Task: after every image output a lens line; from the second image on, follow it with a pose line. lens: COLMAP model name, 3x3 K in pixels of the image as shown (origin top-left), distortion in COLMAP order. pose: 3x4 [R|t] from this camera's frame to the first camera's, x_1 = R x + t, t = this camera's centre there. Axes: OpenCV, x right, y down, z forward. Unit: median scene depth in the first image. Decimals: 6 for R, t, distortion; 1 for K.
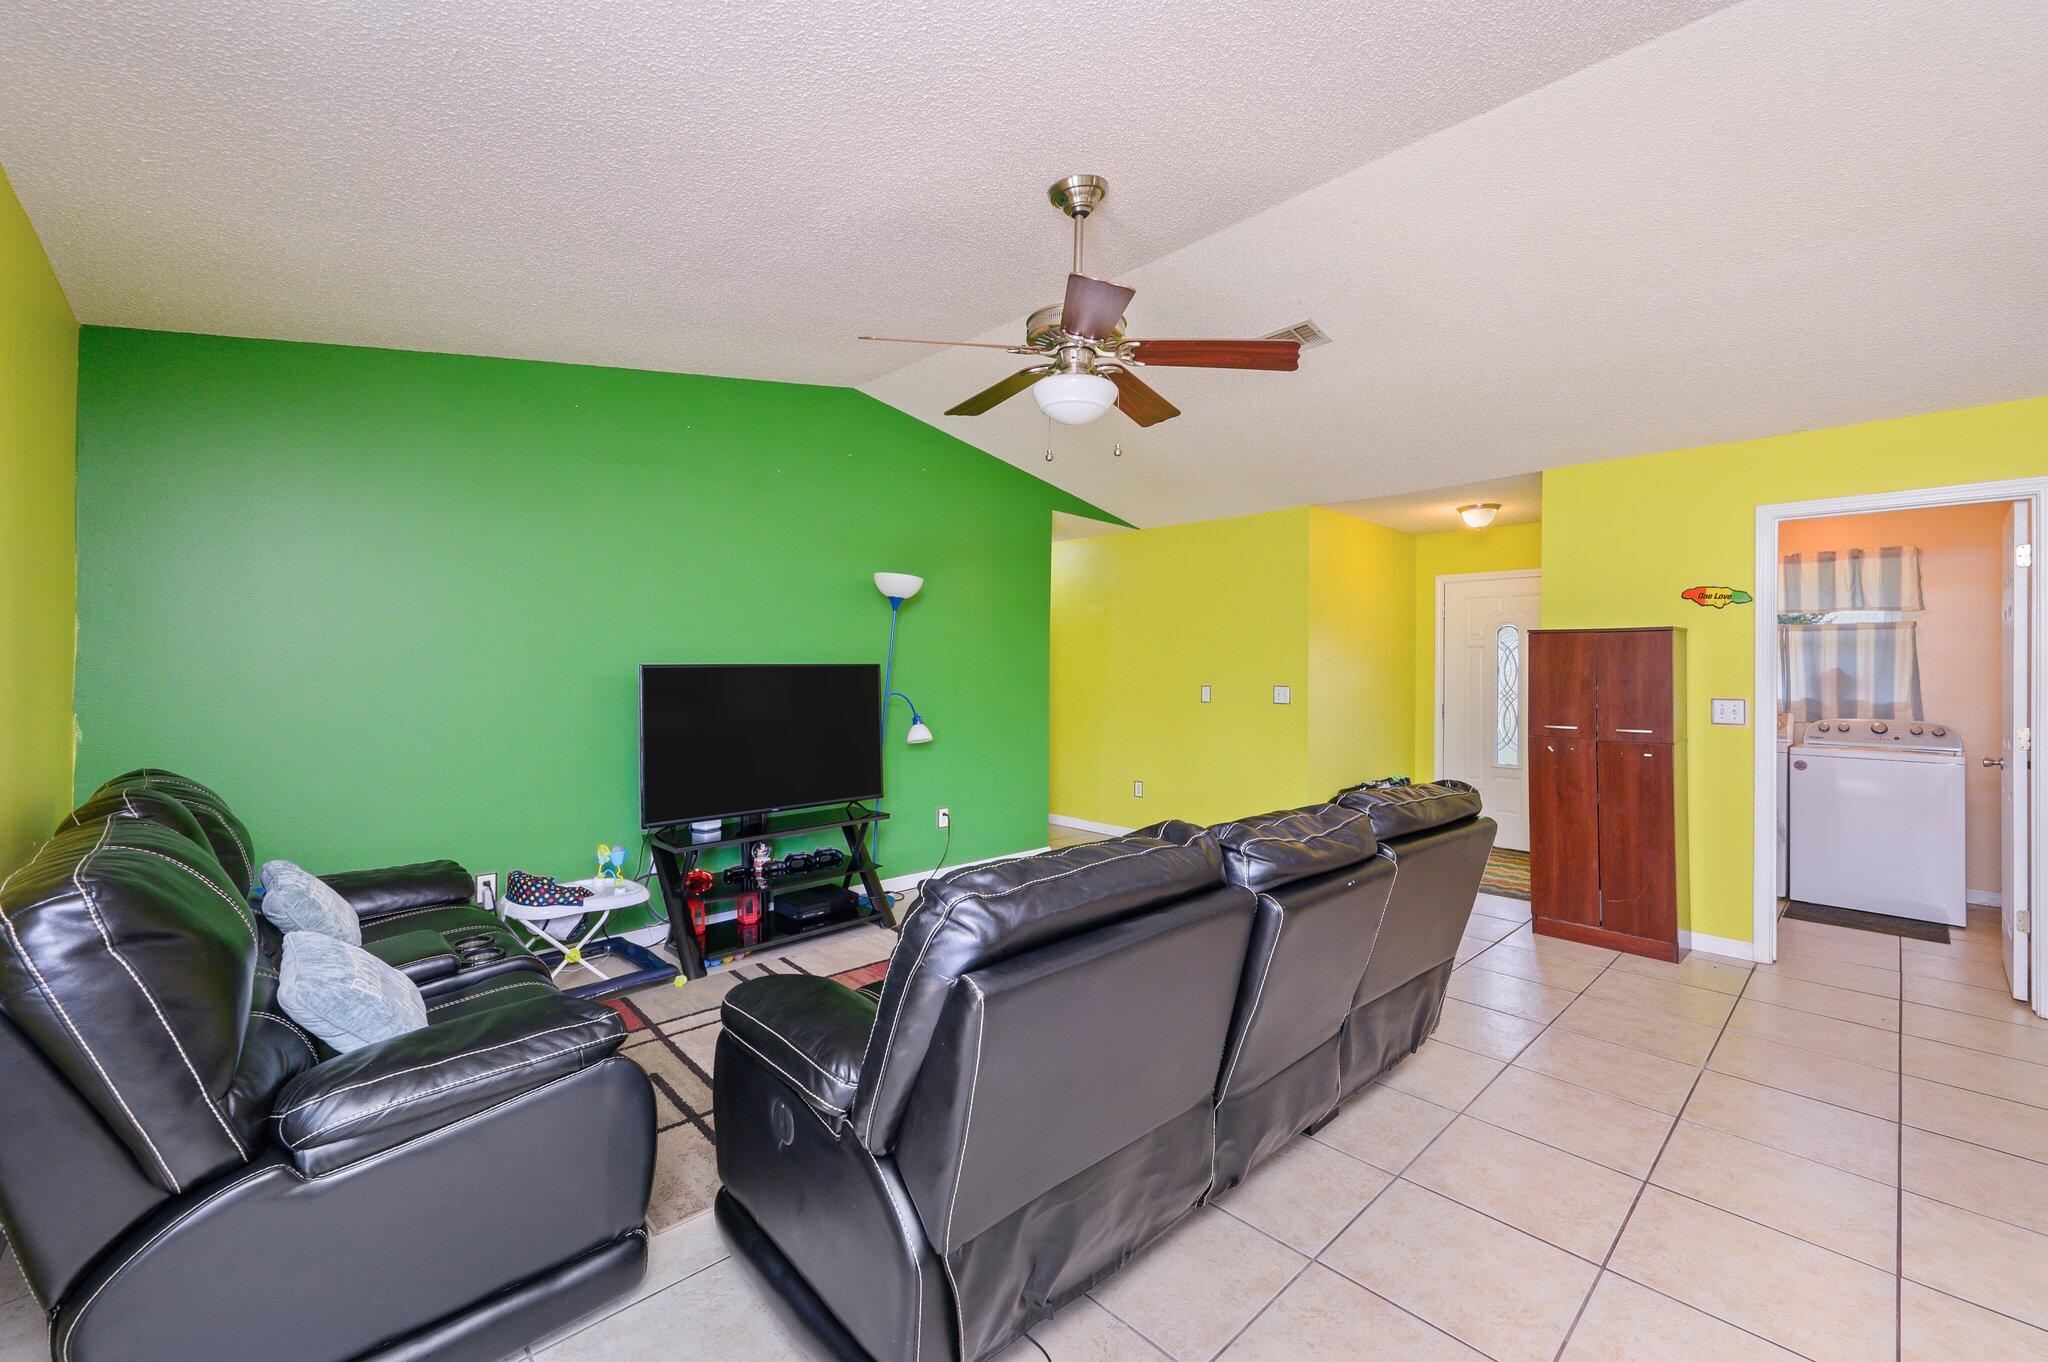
lens RADIAL K [[829.4, 0, 1024.0], [0, 829.4, 681.0], [0, 0, 1]] dist [0.002716, 0.000116]
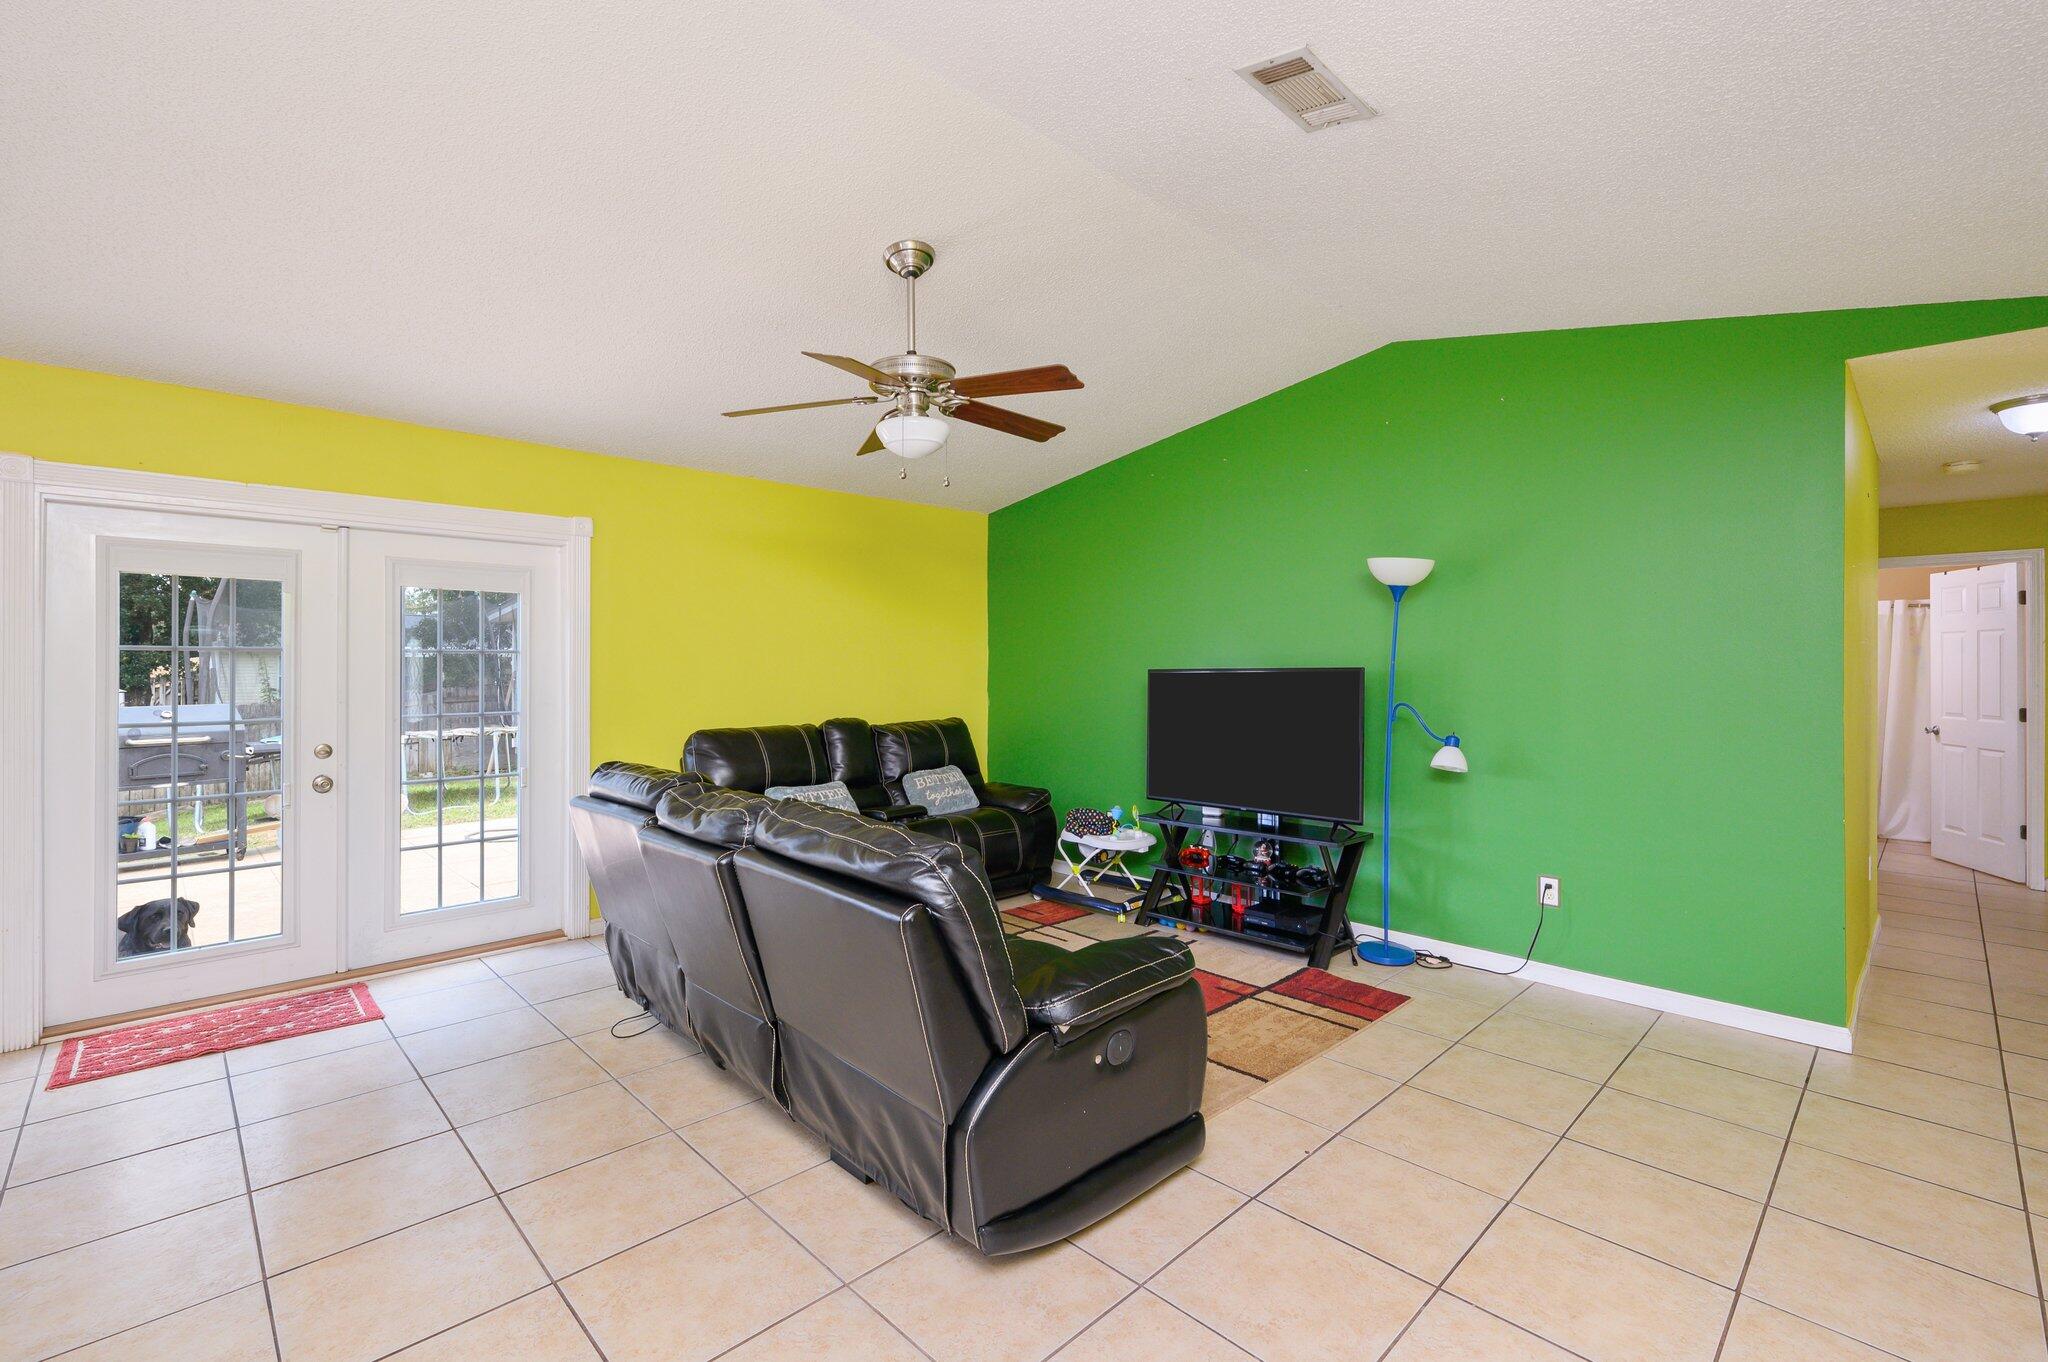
lens RADIAL K [[893.9, 0, 1024.0], [0, 893.9, 681.0], [0, 0, 1]] dist [-0.001734, -0.000290]
pose [[0.018276, 0.011536, -0.999766, 0.827469], [-0.022057, 0.999695, 0.011132, -0.010699], [0.999590, 0.021848, 0.018525, 0.719478]]
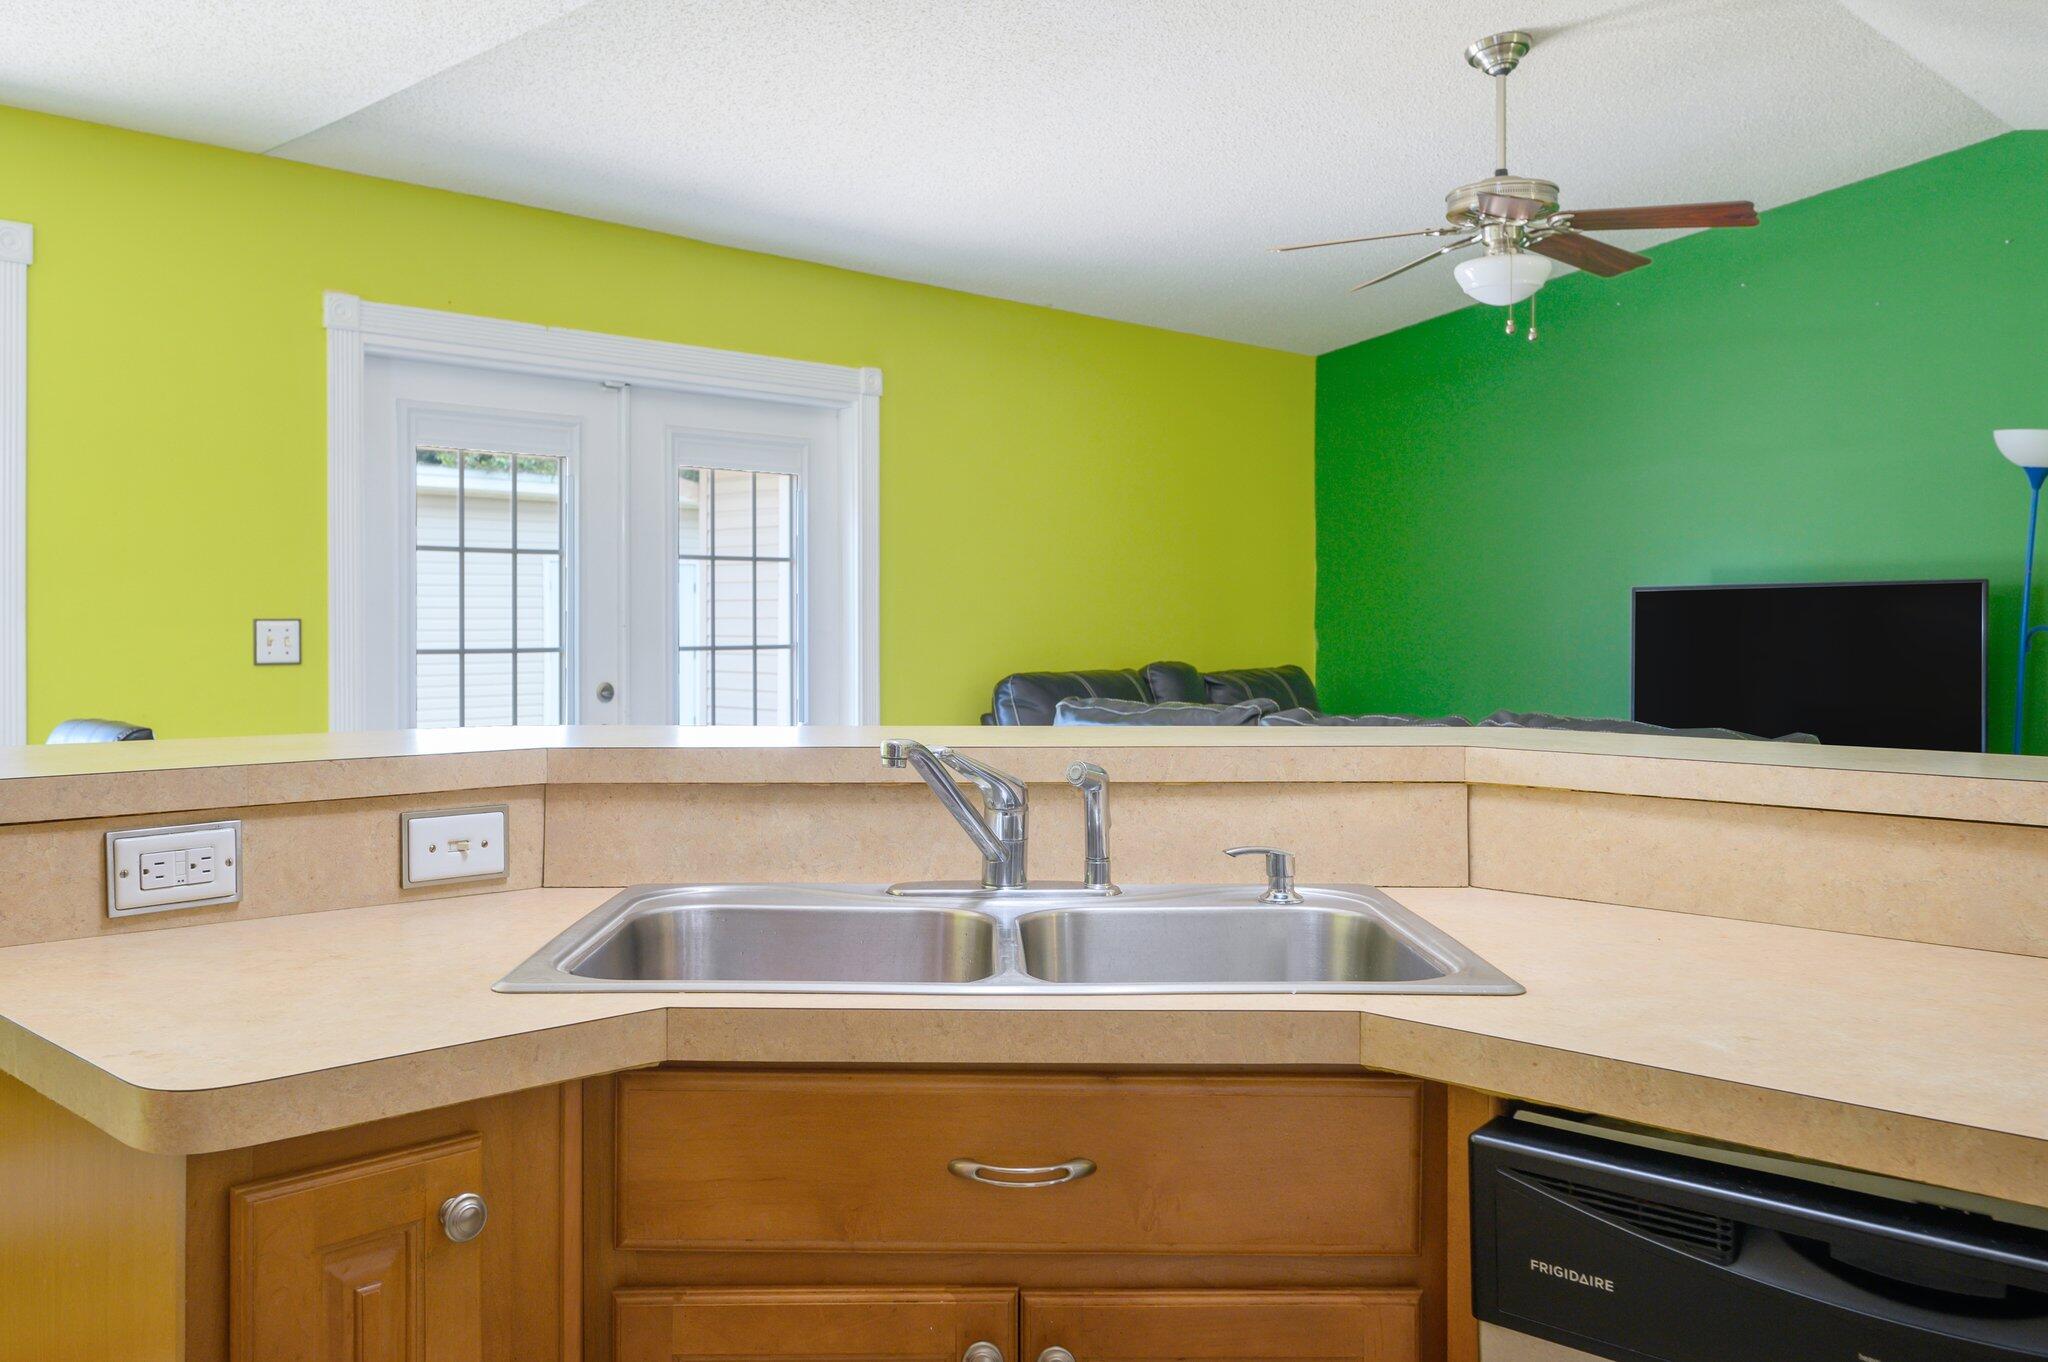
lens RADIAL K [[1725.4, 0, 1024.0], [0, 1725.4, 681.0], [0, 0, 1]] dist [0.004597, -0.002901]
pose [[0.048429, 0.031095, -0.998342, 1.224444], [-0.021771, 0.999311, 0.030069, 0.035974], [0.998589, 0.020279, 0.049072, 0.248146]]
